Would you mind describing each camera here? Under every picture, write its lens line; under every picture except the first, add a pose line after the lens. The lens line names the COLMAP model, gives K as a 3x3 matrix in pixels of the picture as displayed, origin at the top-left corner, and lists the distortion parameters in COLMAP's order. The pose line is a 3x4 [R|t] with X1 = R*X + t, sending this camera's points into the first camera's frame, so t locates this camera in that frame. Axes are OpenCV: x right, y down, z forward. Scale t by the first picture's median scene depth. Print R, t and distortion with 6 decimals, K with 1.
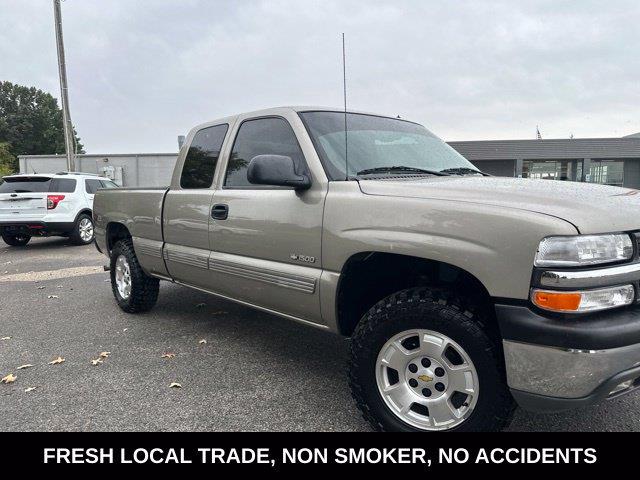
lens RADIAL K [[451.1, 0, 322.6], [0, 451.1, 236.6], [0, 0, 1]] dist [0.038250, -0.026207]
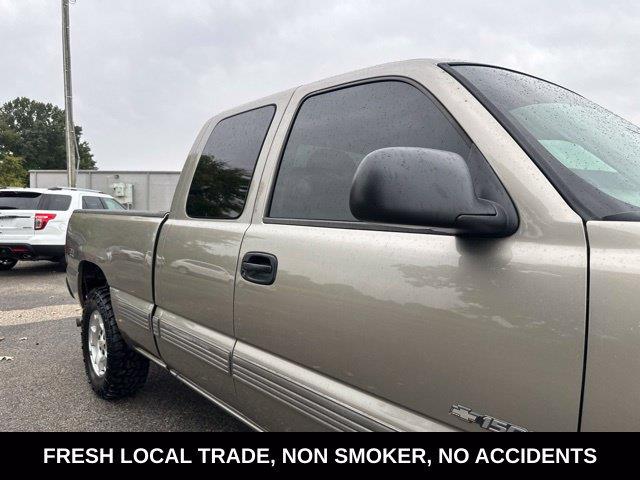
lens RADIAL K [[450.7, 0, 320.8], [0, 450.7, 245.6], [0, 0, 1]] dist [0.062152, -0.066027]
pose [[0.999355, 0.027875, -0.022627, -0.102501], [-0.028507, 0.999198, -0.028132, -0.047030], [0.021825, 0.028759, 0.999348, 0.341913]]
